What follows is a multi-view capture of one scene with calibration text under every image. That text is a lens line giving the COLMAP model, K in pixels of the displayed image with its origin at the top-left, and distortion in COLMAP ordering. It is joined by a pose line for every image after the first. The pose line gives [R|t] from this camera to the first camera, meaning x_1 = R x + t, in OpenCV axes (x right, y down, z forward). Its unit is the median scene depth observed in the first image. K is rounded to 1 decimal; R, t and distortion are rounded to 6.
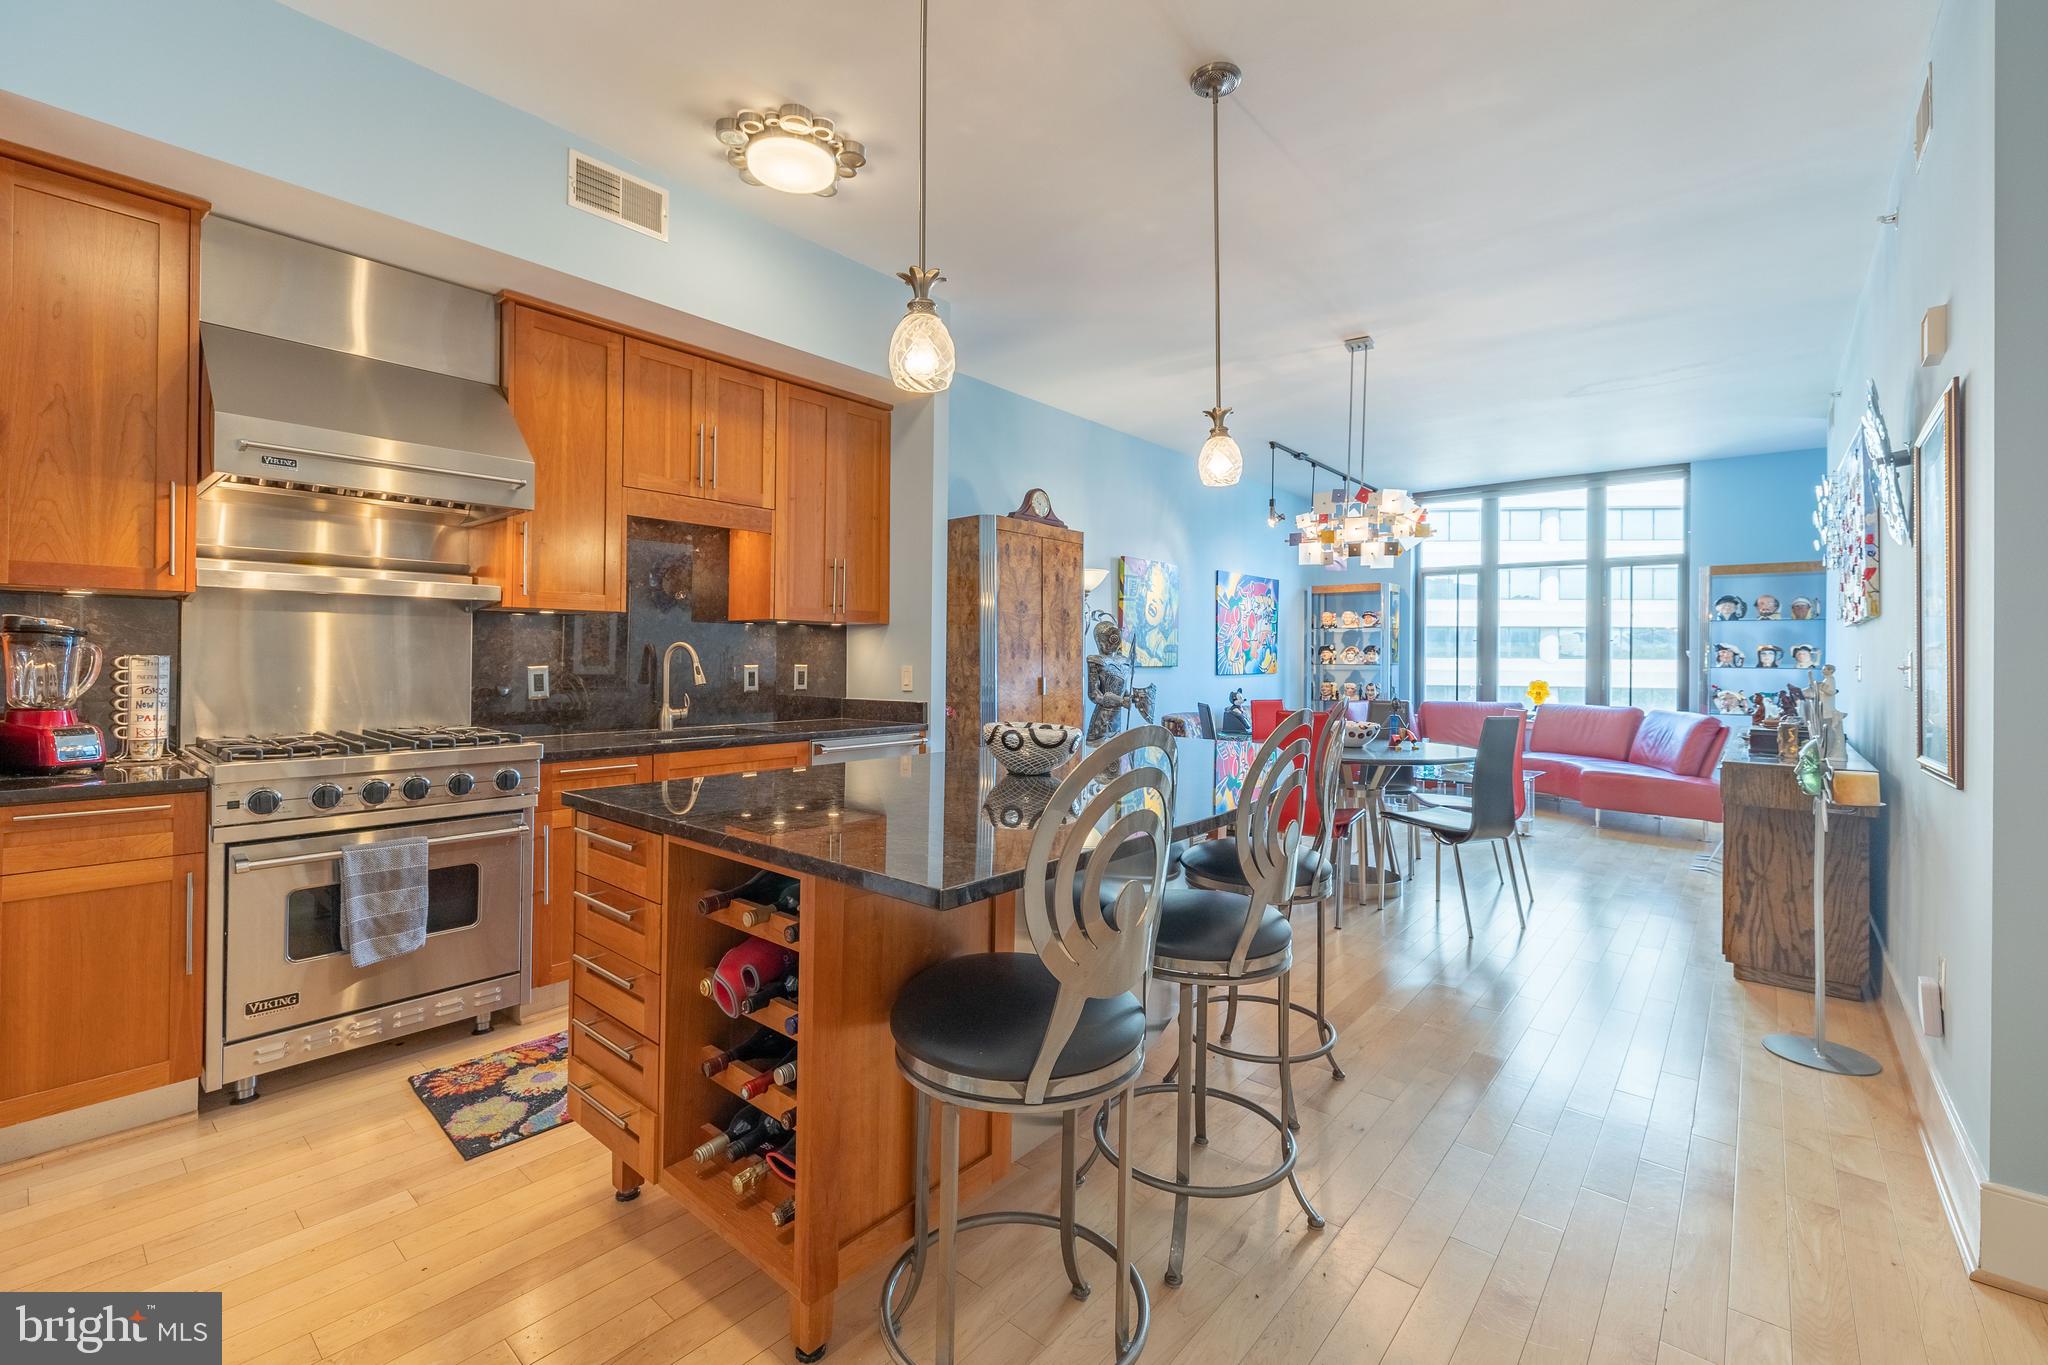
lens RADIAL K [[871.2, 0, 1019.8], [0, 871.2, 652.8], [0, 0, 1]] dist [0.000469, -0.000459]
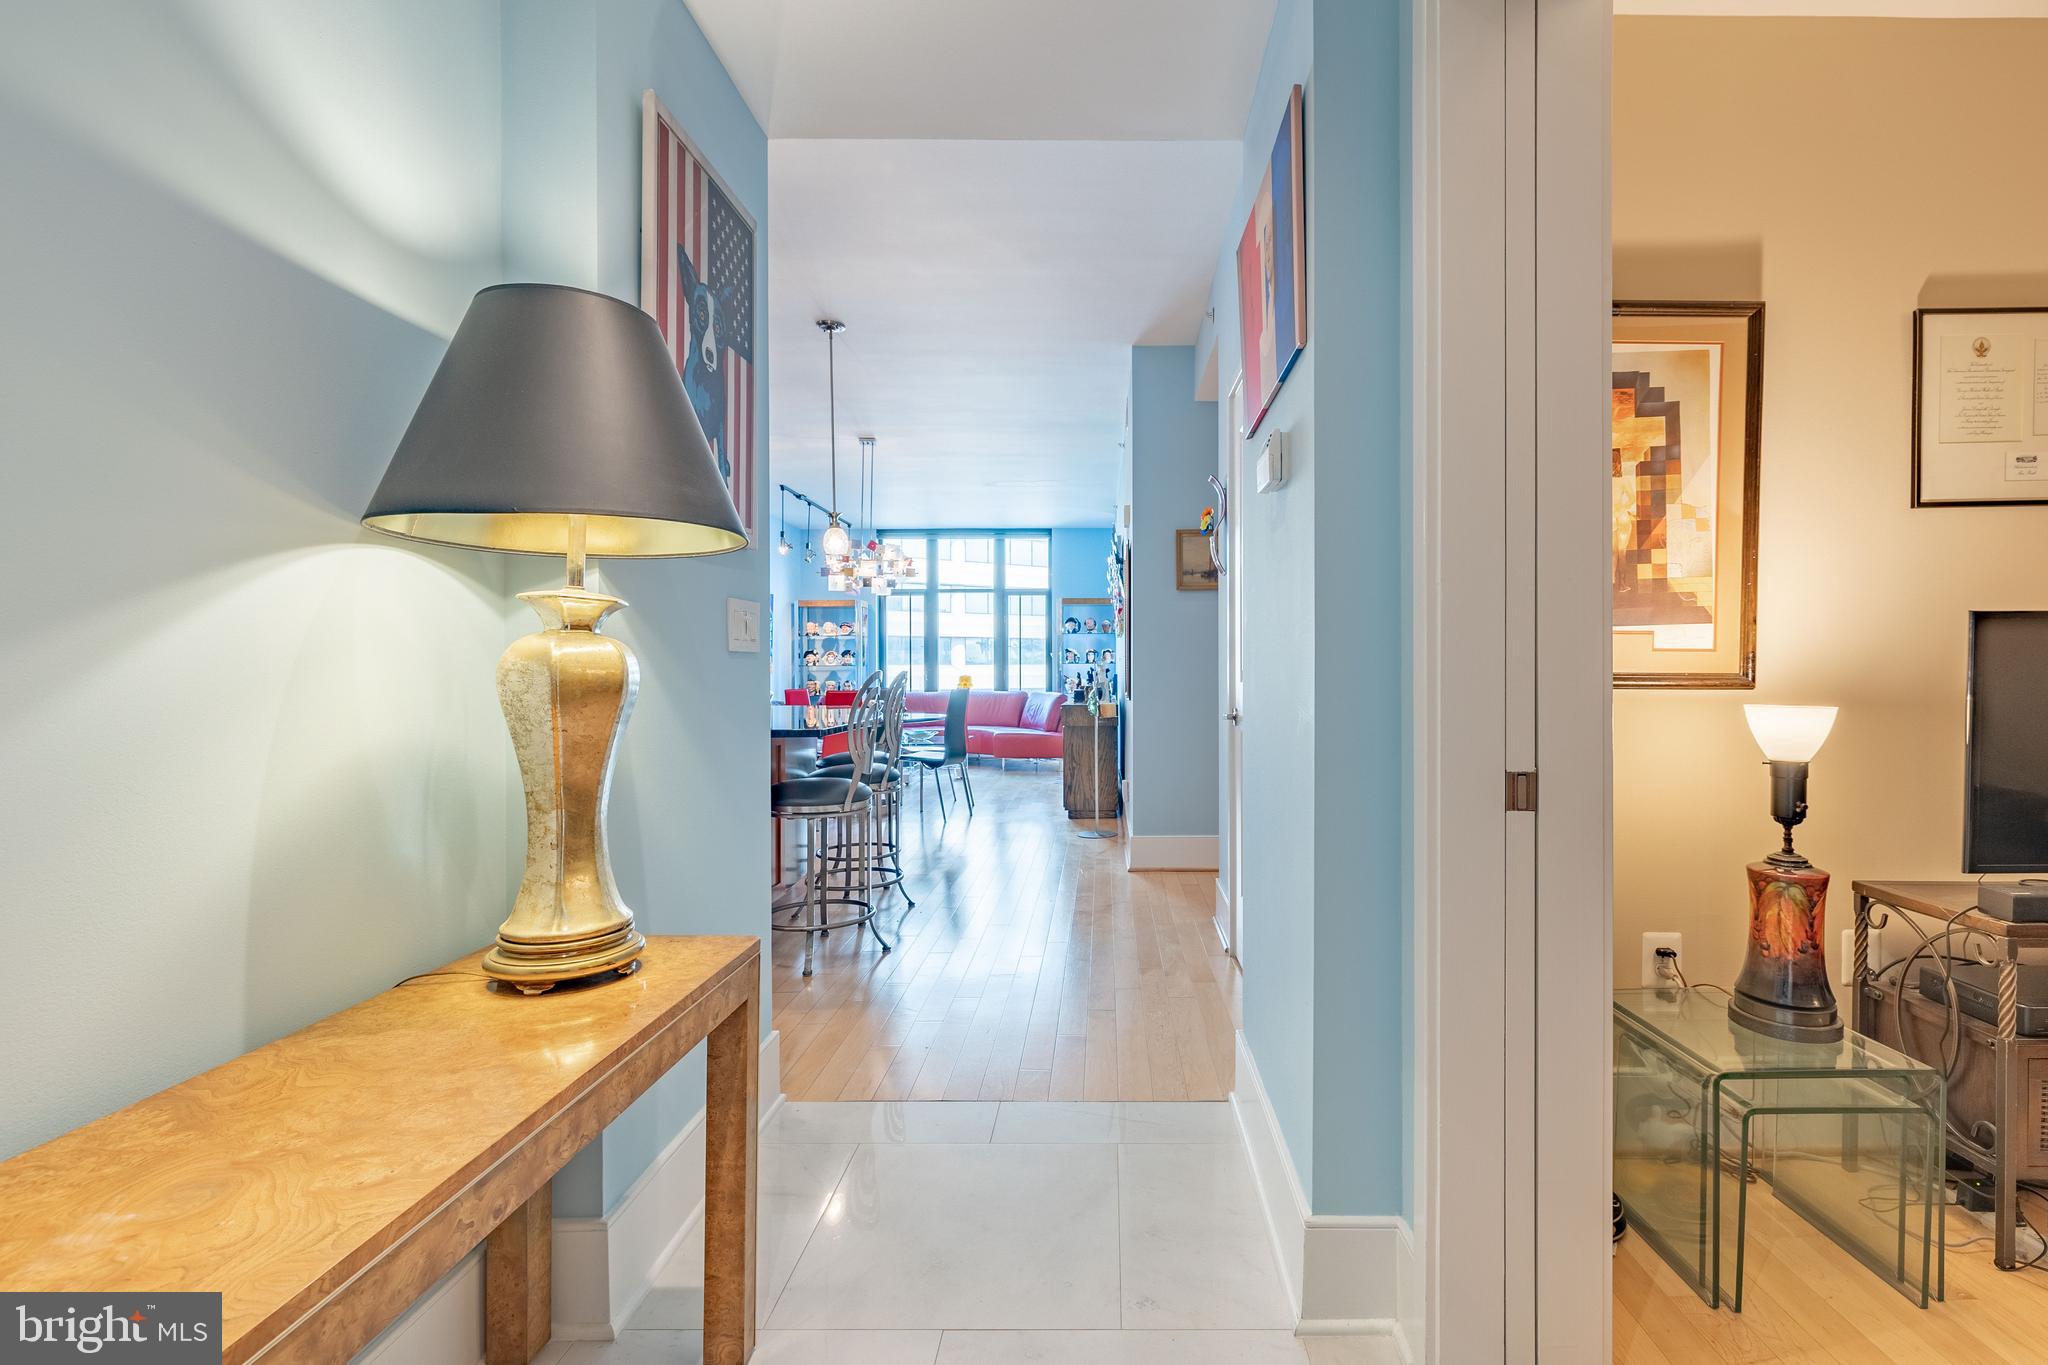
lens RADIAL K [[933.8, 0, 1095.5], [0, 933.8, 671.9], [0, 0, 1]] dist [0.002591, -0.000424]
pose [[0.767194, -0.014561, 0.641250, -0.229926], [0.008395, 0.999885, 0.012662, 0.011165], [-0.641361, -0.004331, 0.767227, -0.315197]]
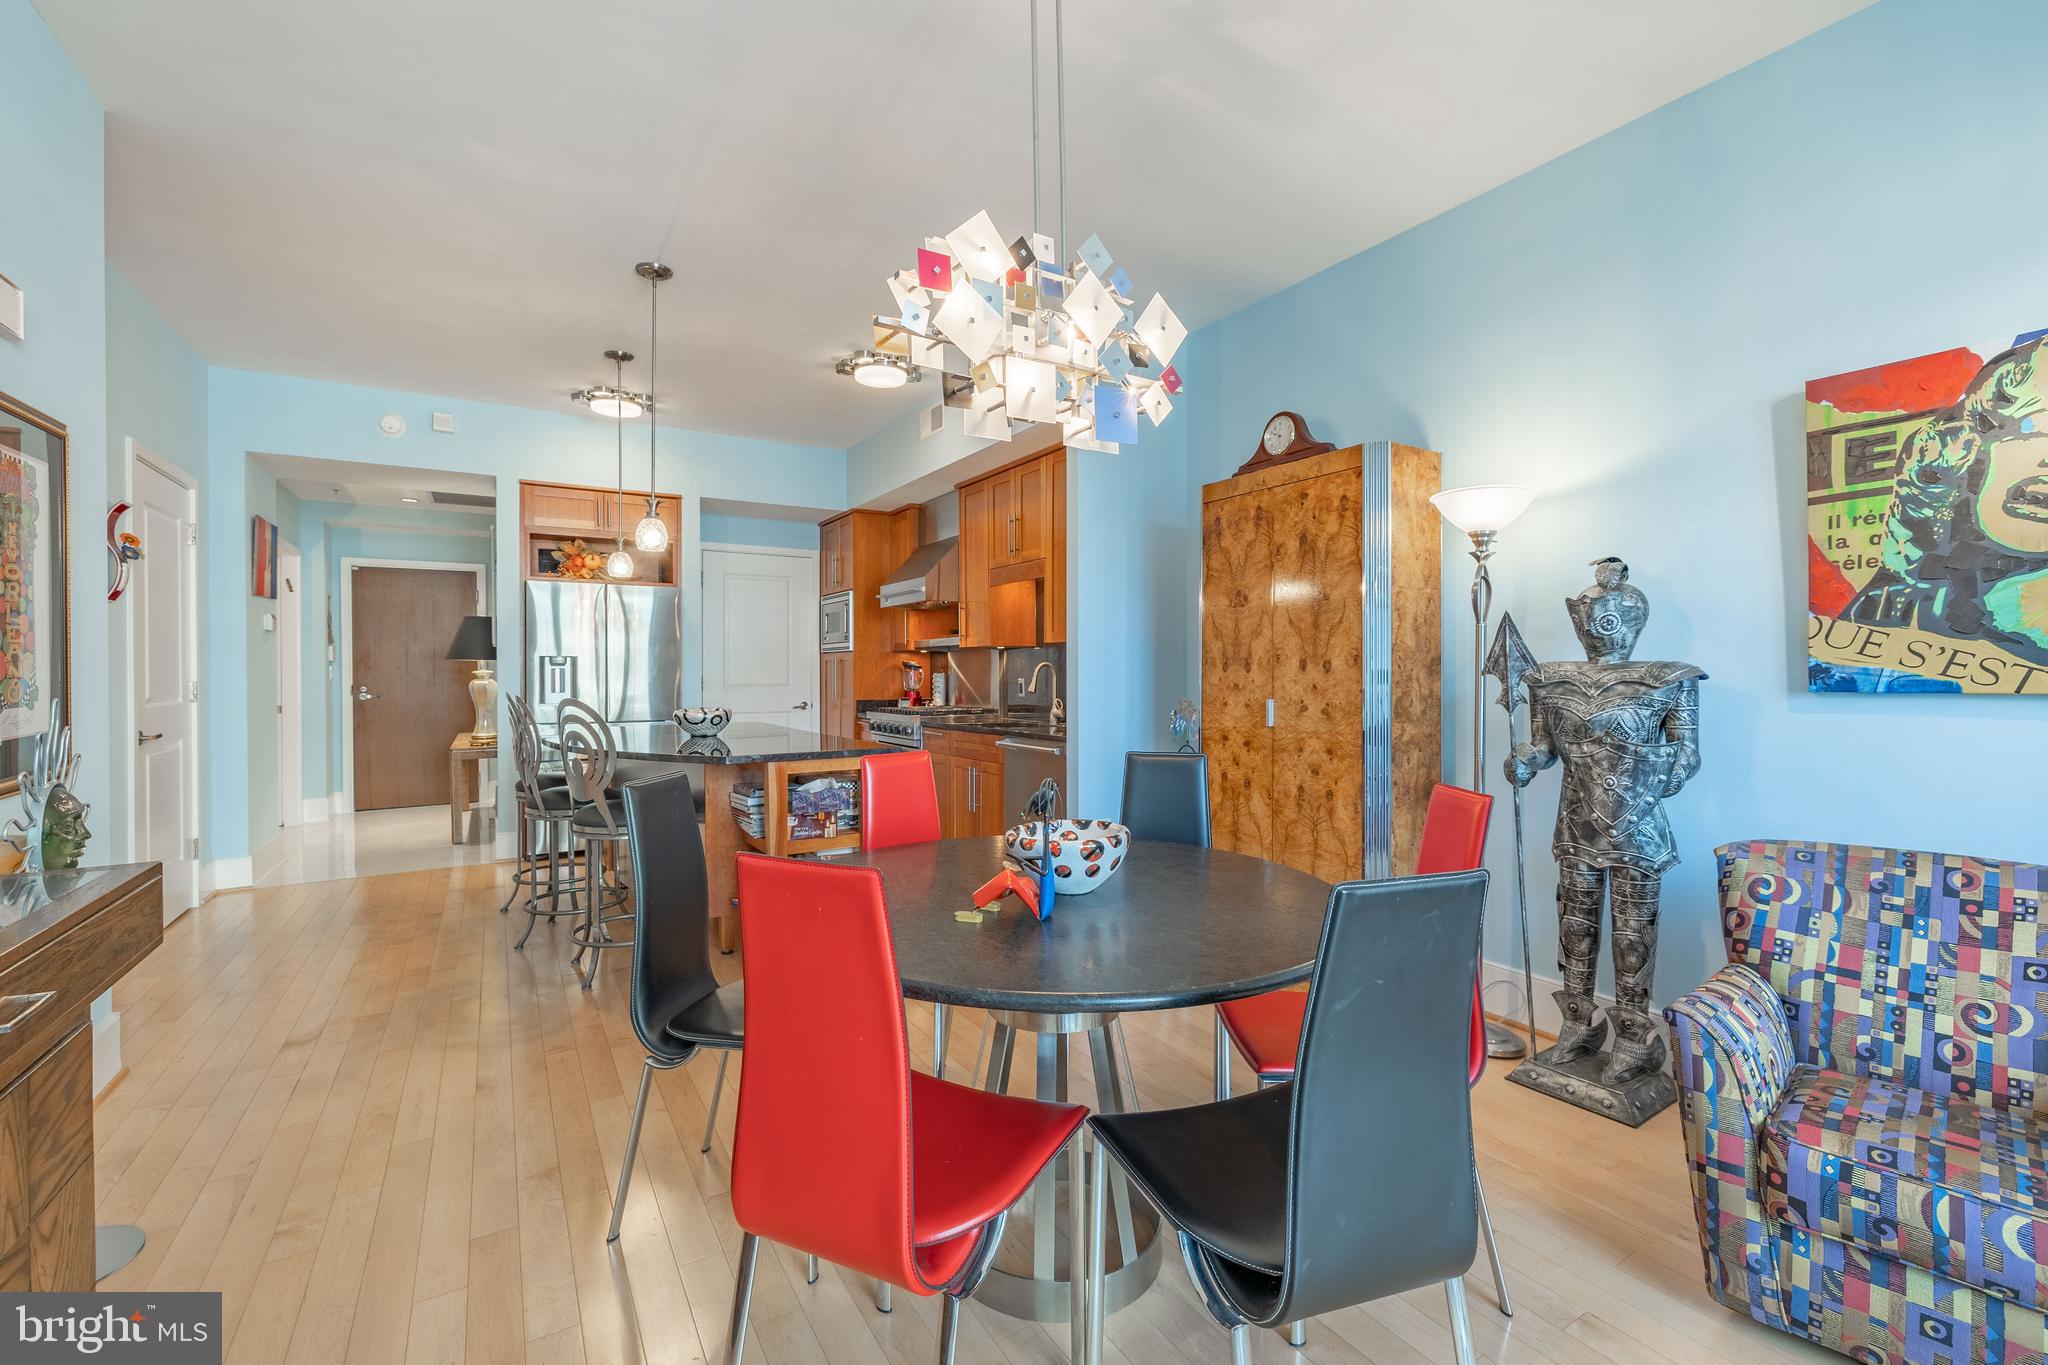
lens RADIAL K [[871.2, 0, 1019.7], [0, 871.2, 675.2], [0, 0, 1]] dist [0.000469, -0.000459]
pose [[-0.317970, -0.002528, -0.948097, 0.608206], [0.006267, 0.999969, -0.004768, 0.009679], [0.948080, -0.007458, -0.317945, 0.879603]]
